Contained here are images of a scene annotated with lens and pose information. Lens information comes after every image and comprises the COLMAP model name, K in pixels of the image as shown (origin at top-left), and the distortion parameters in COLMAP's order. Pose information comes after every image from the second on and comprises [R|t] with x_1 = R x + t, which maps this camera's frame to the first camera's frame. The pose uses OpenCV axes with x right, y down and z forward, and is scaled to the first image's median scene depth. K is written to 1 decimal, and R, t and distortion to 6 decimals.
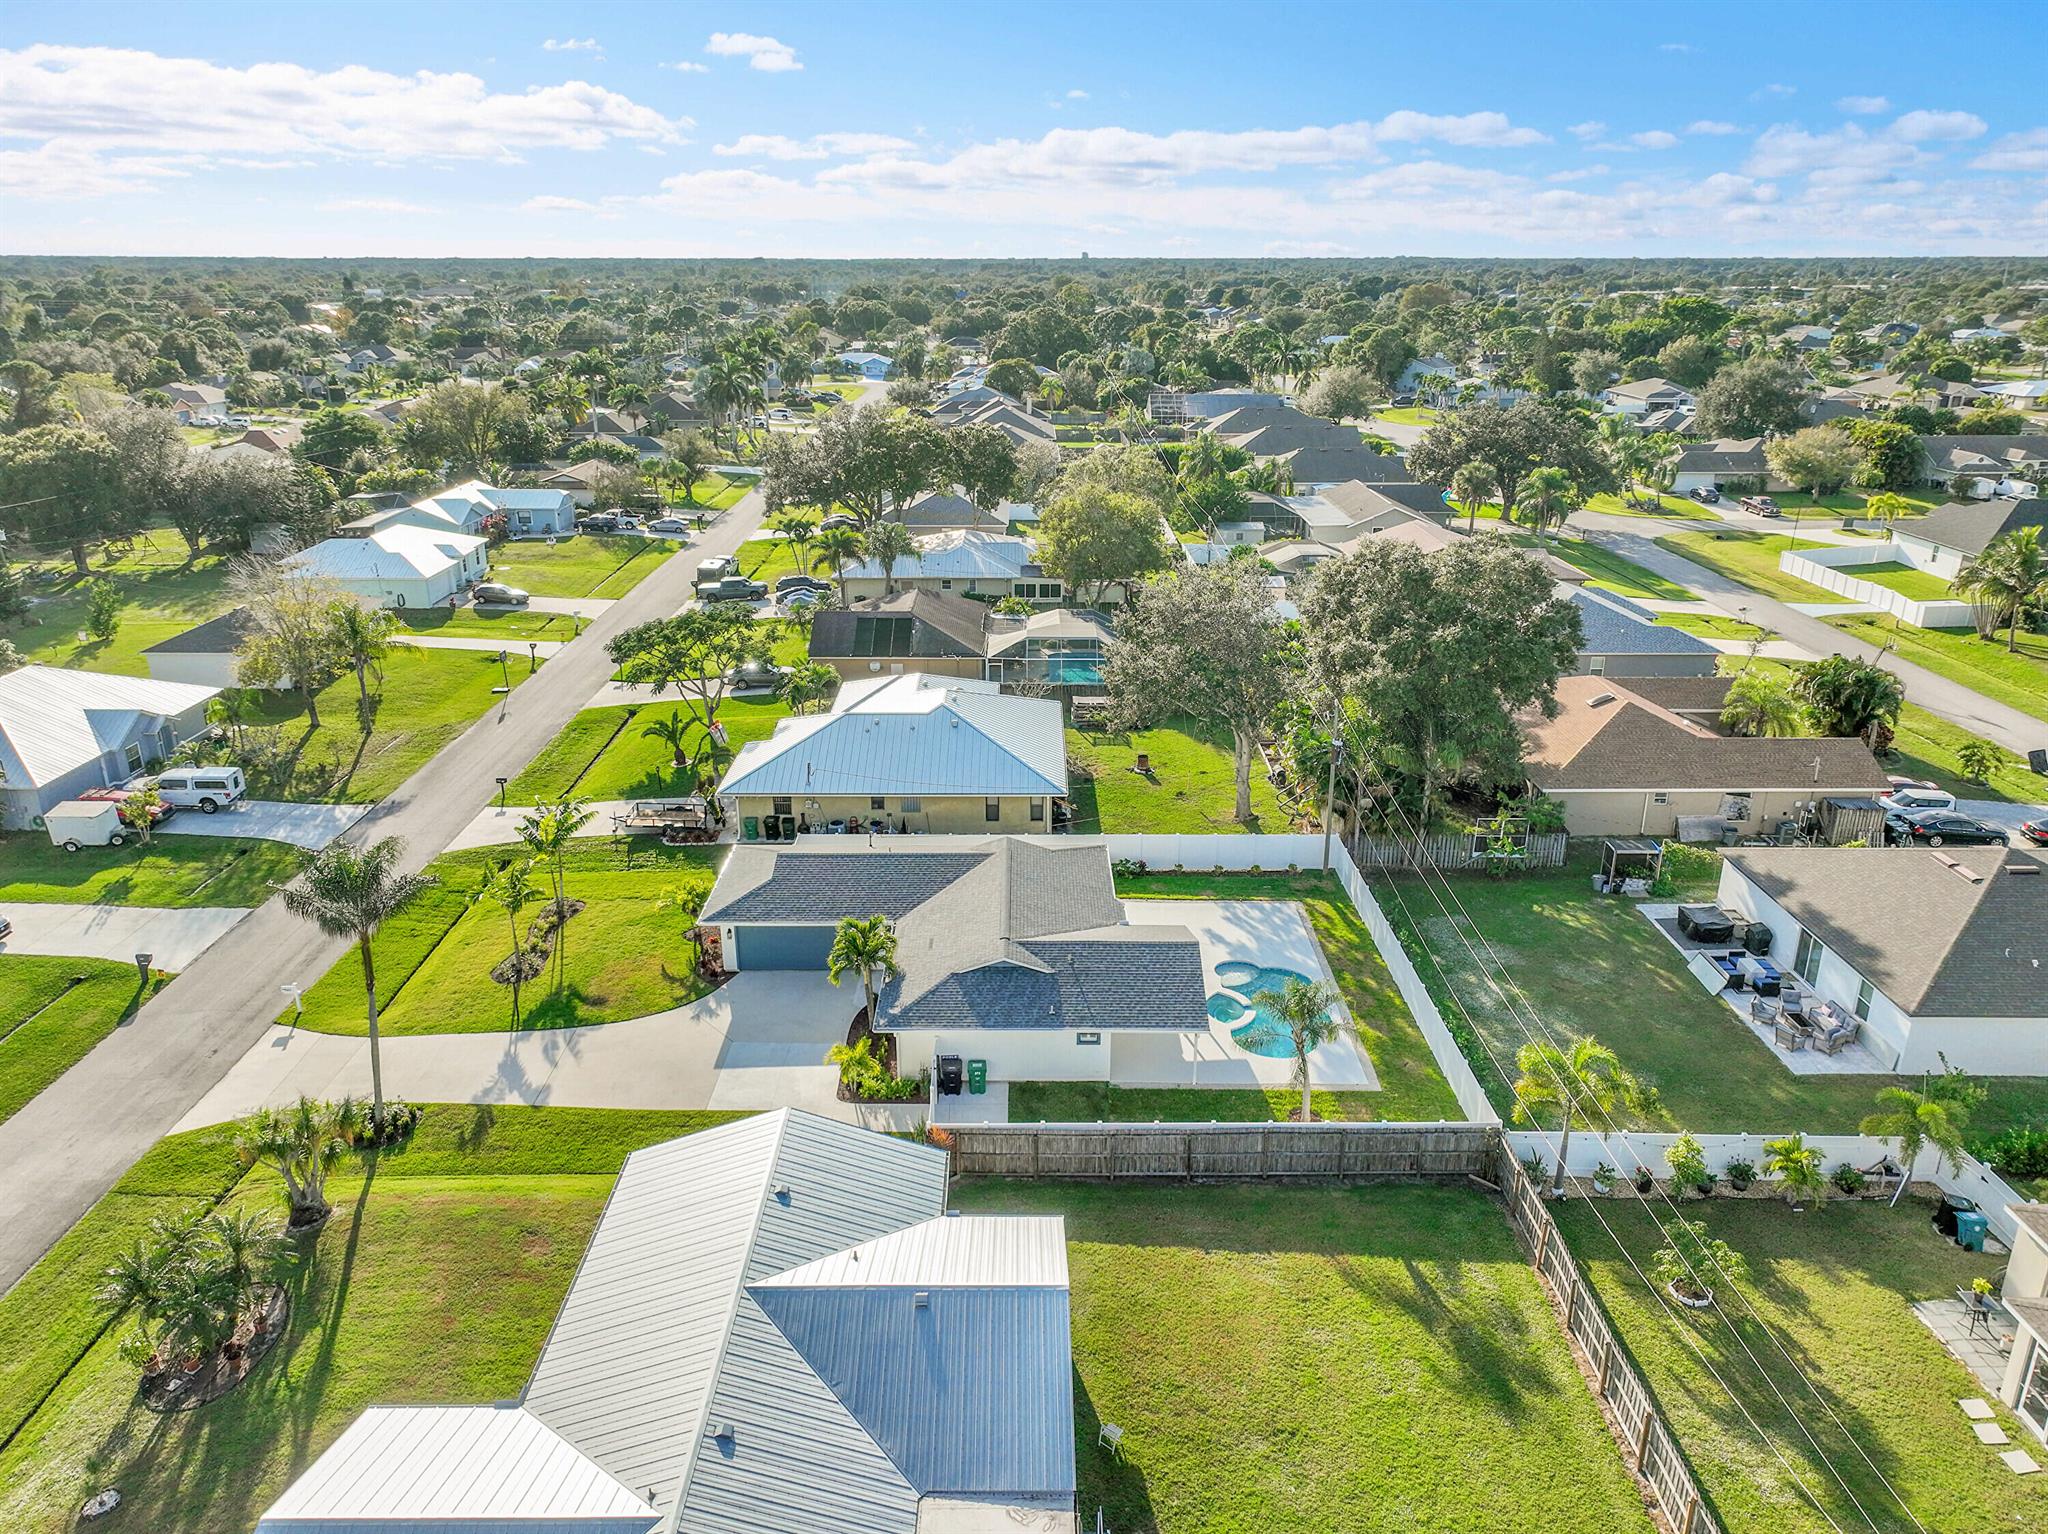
lens RADIAL K [[1434.3, 0, 1024.0], [0, 1434.3, 767.0], [0, 0, 1]] dist [0.006850, 0.004581]
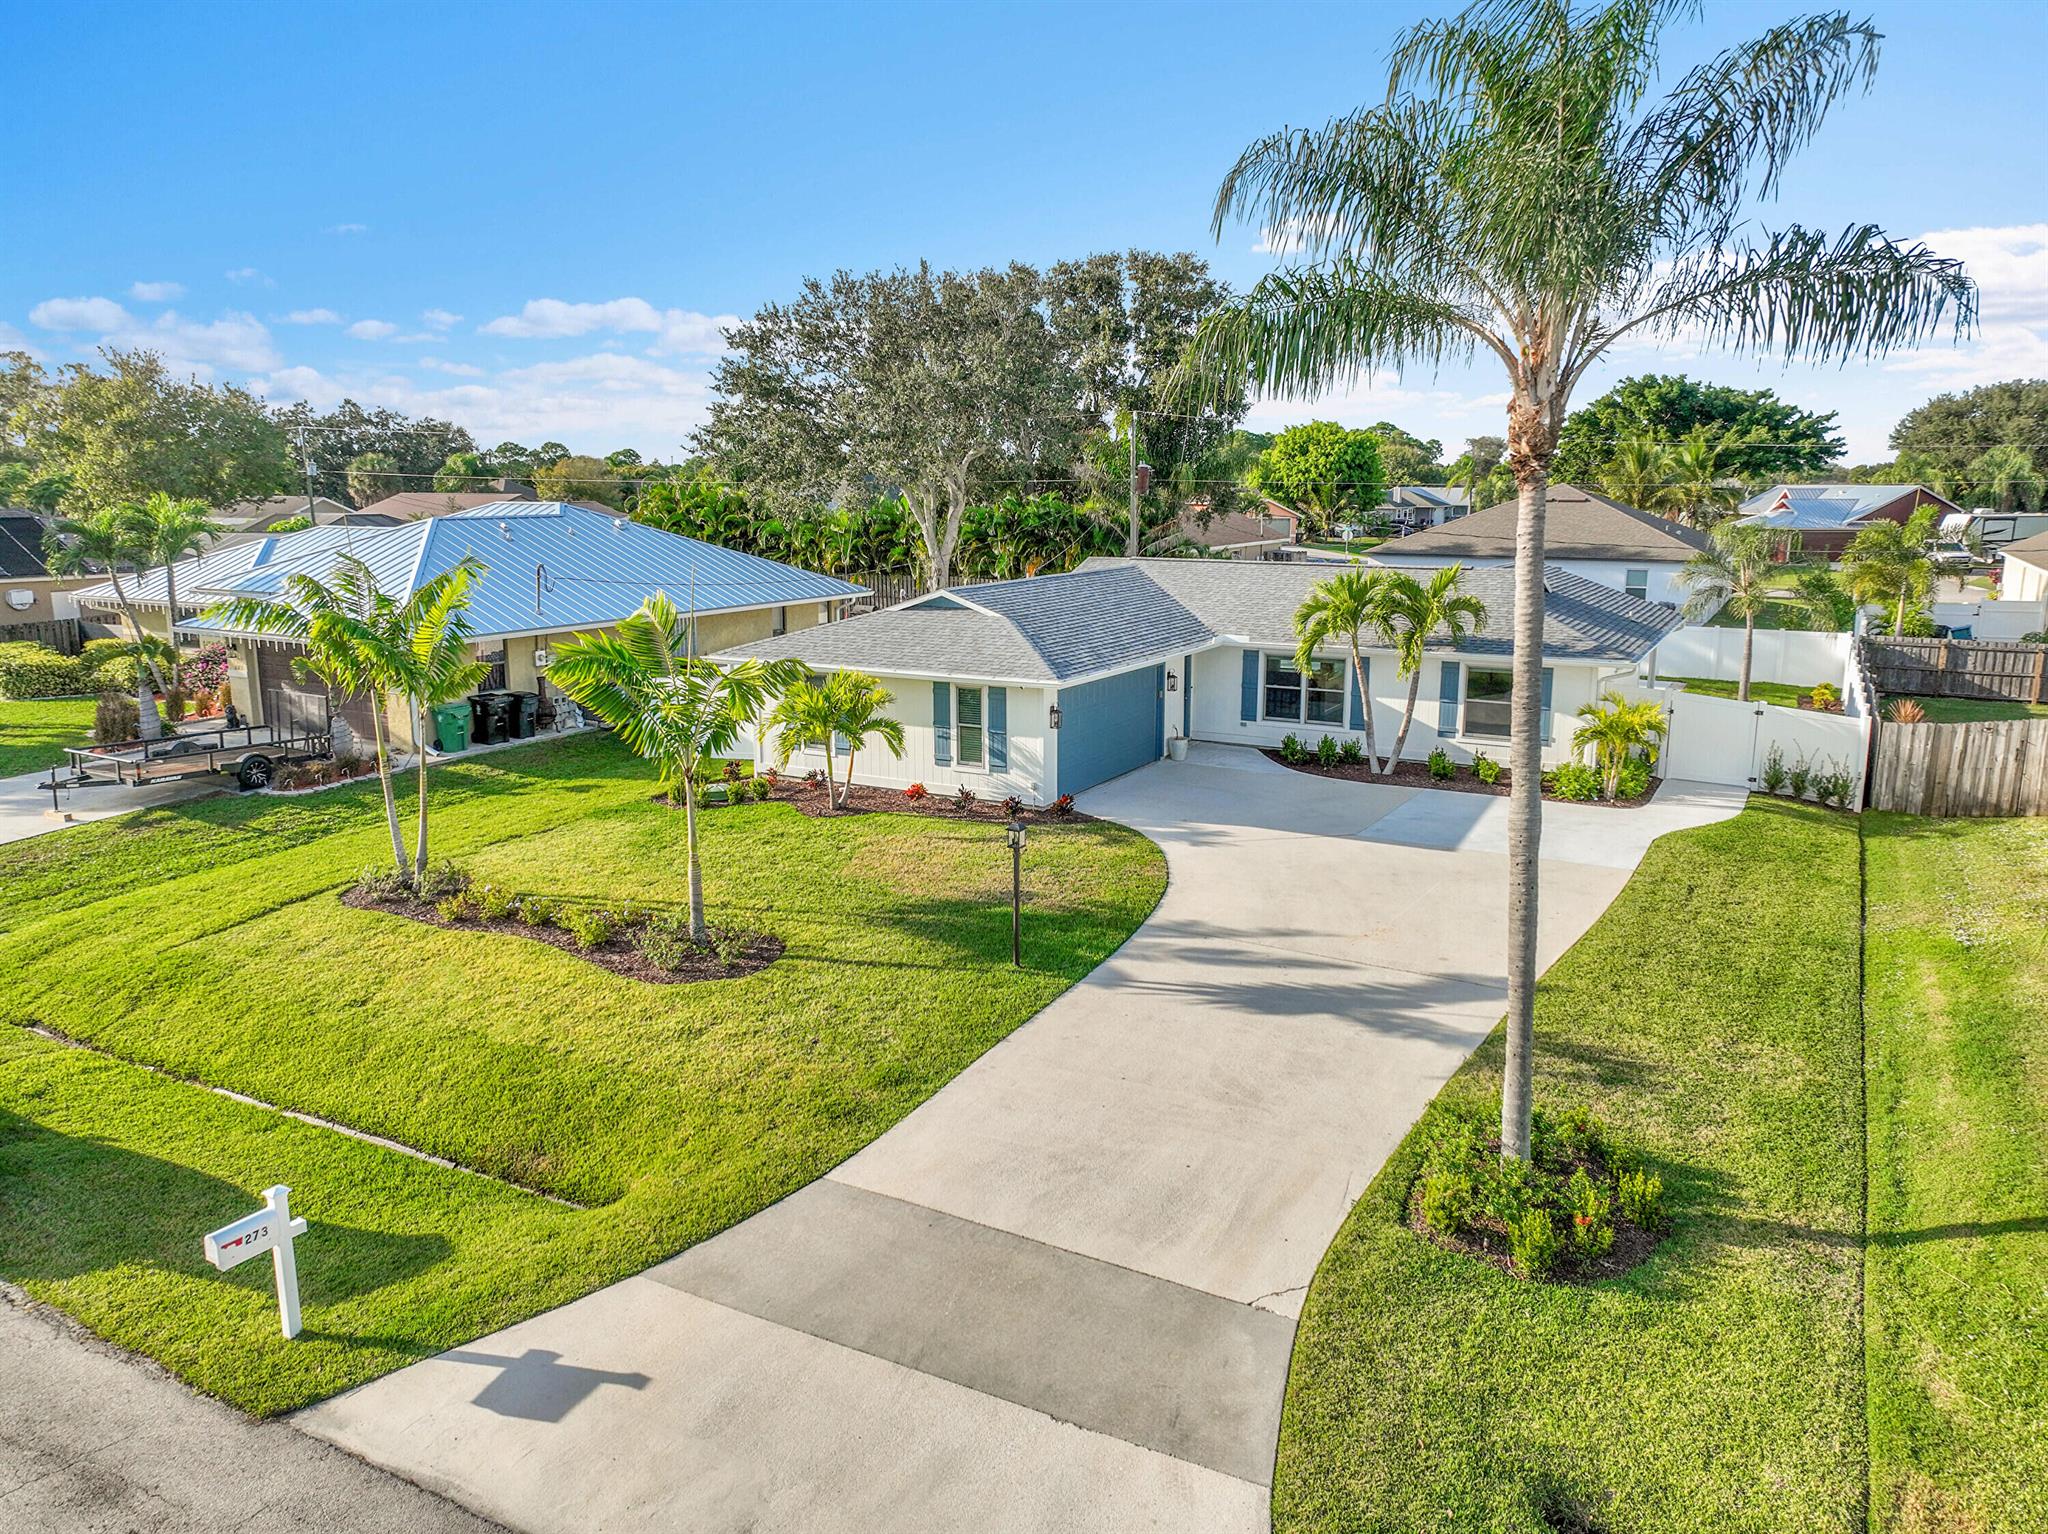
lens RADIAL K [[1434.3, 0, 1024.0], [0, 1434.3, 767.0], [0, 0, 1]] dist [0.006850, 0.004581]
pose [[0.480690, -0.165765, 0.861081, -0.662004], [0.295237, 0.955234, 0.019077, 0.132340], [-0.825695, 0.245053, 0.508111, 0.859904]]
